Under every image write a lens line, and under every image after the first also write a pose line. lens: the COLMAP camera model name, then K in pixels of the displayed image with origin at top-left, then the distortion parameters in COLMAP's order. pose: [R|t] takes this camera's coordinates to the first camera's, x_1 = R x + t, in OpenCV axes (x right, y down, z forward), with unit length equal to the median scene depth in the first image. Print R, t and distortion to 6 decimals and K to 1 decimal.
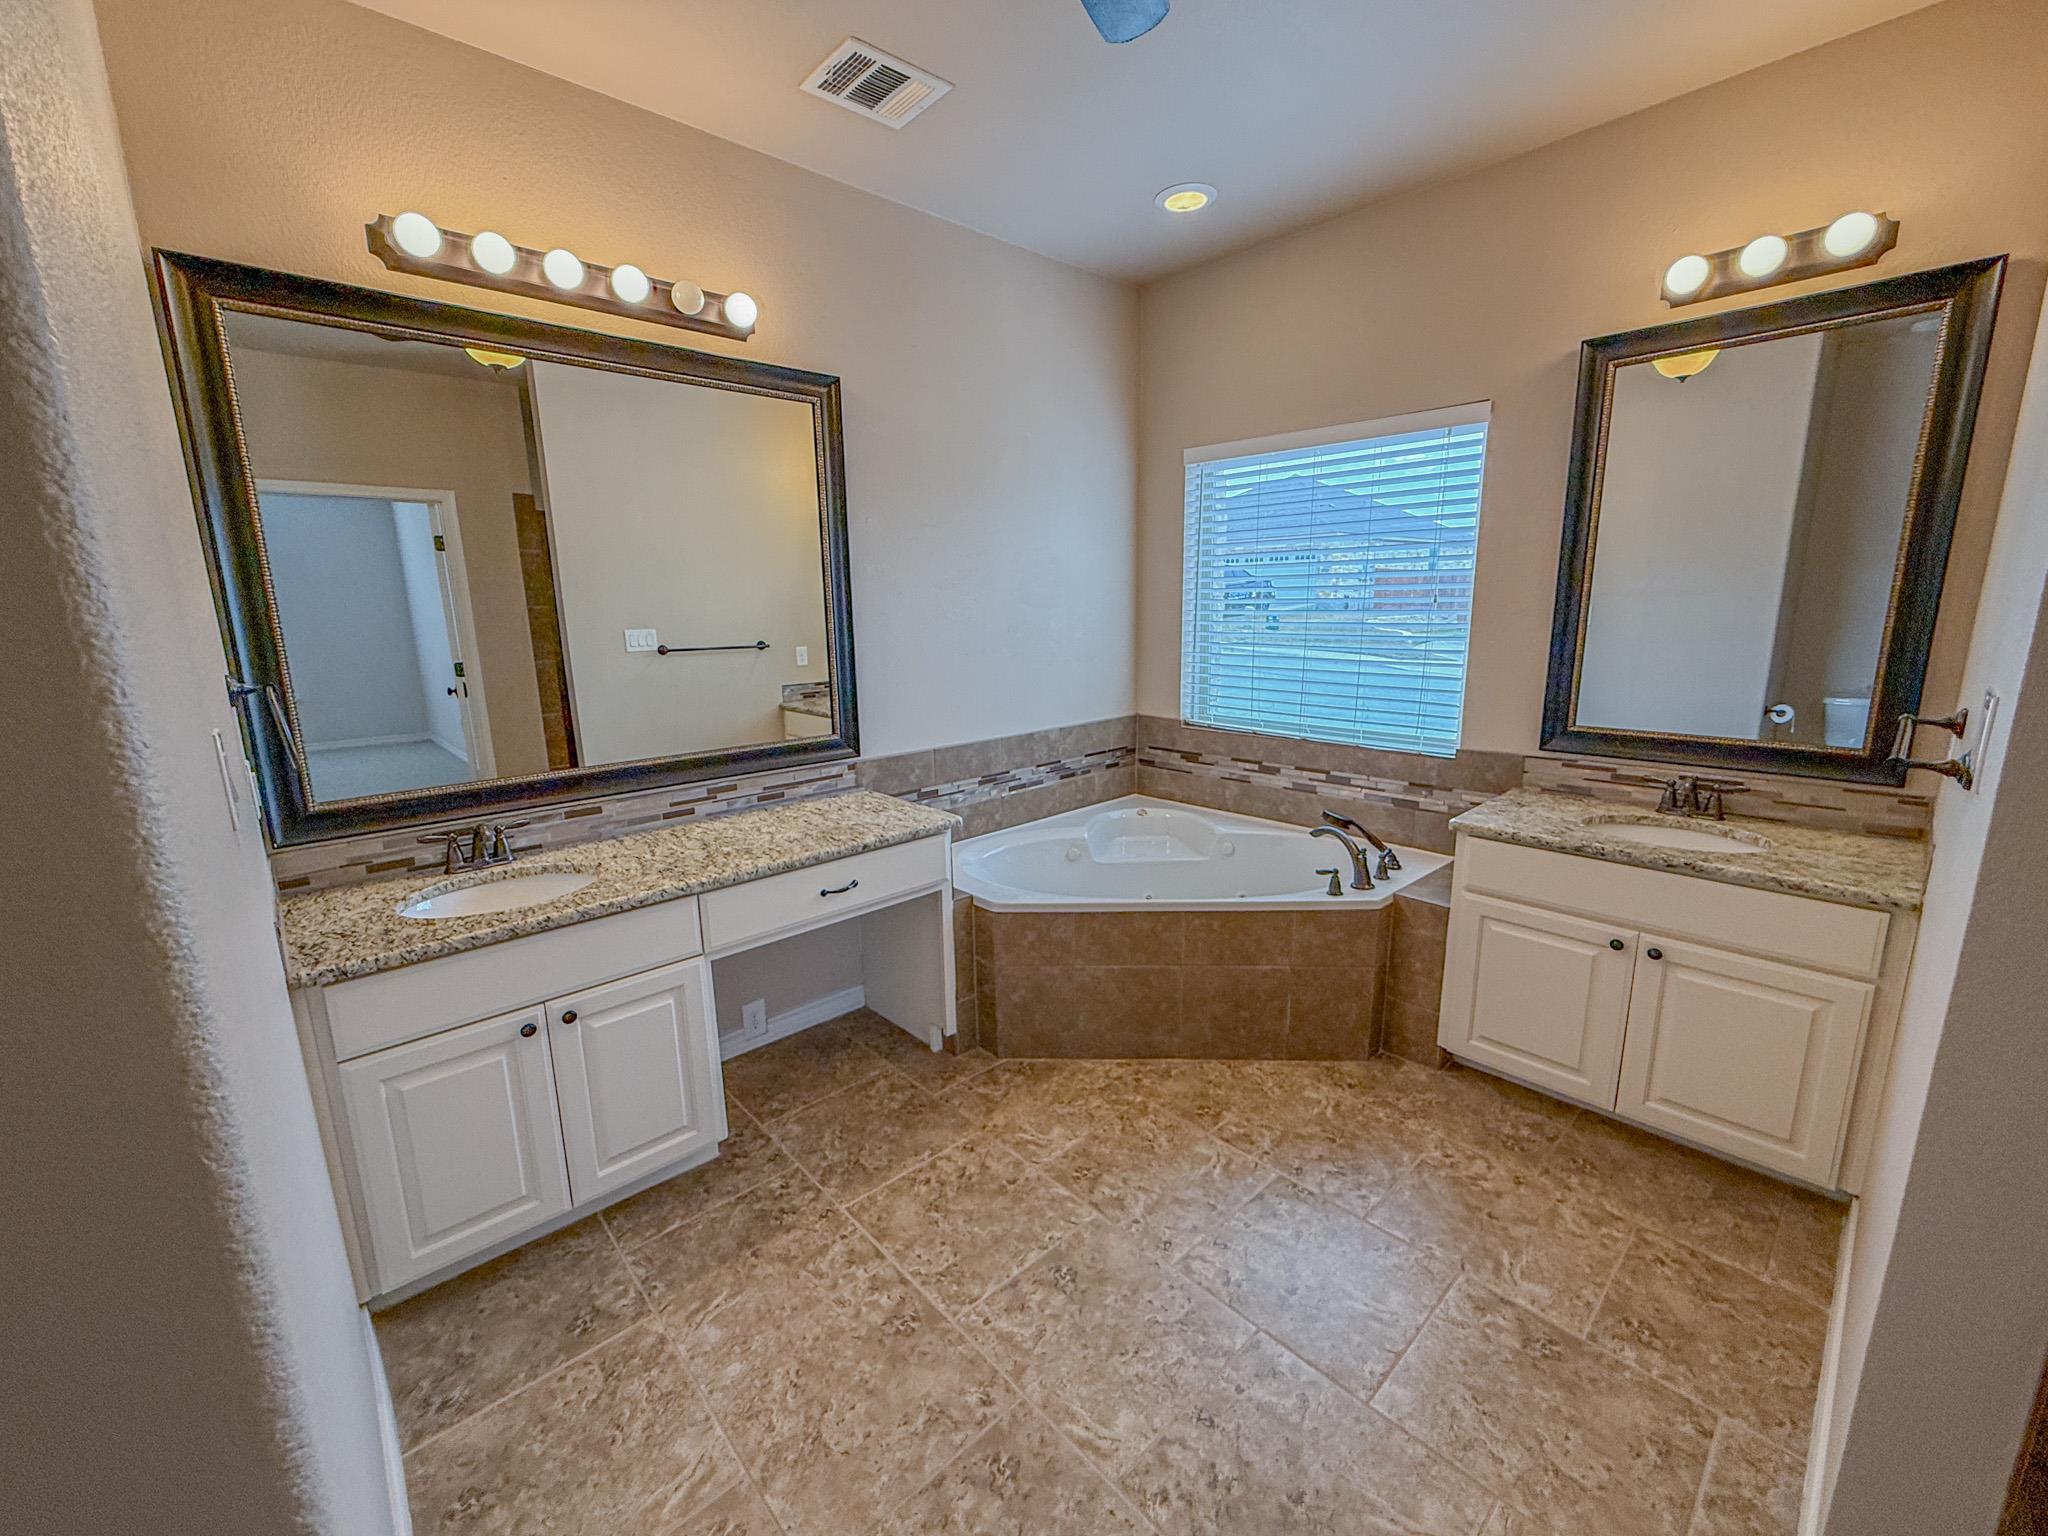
lens RADIAL K [[831.5, 0, 1019.7], [0, 831.5, 770.3], [0, 0, 1]] dist [0.001765, 0.000139]
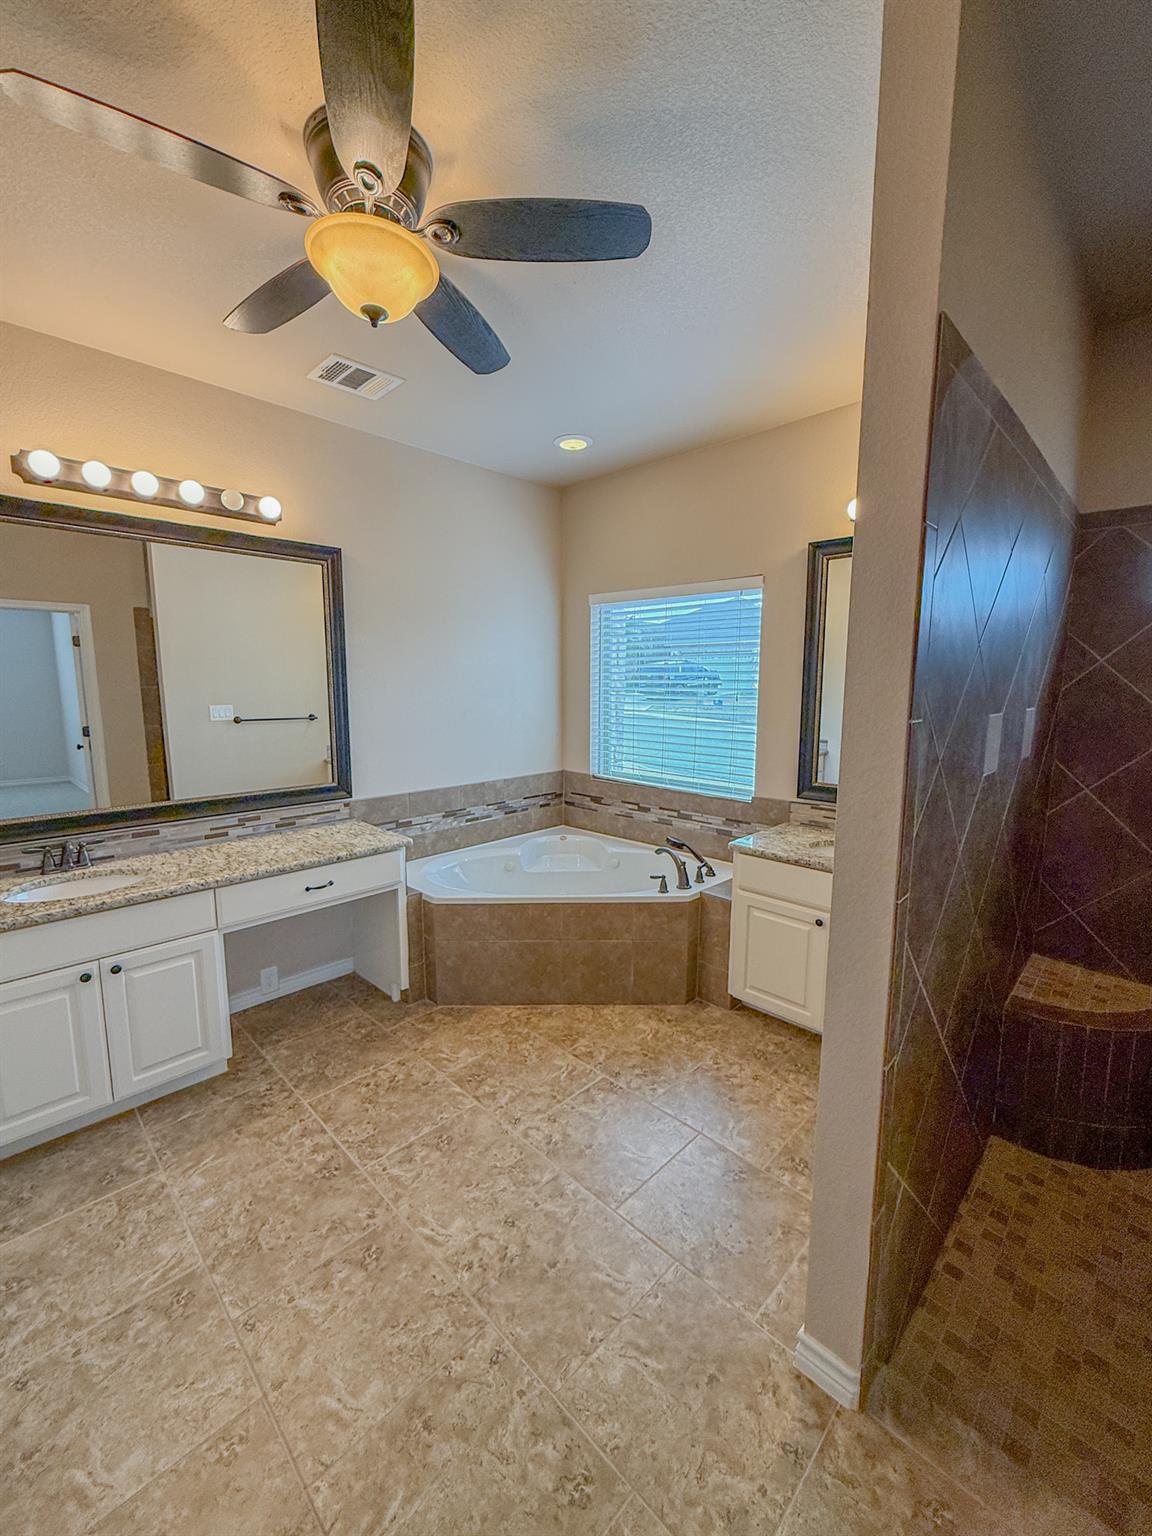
lens RADIAL K [[623.6, 0, 574.0], [0, 623.6, 768.1], [0, 0, 1]] dist [0.001765, 0.000139]
pose [[0.998528, 0.012113, 0.052877, 0.195188], [-0.008685, 0.997874, -0.064591, -0.001518], [-0.053547, 0.064037, 0.996510, -0.170720]]
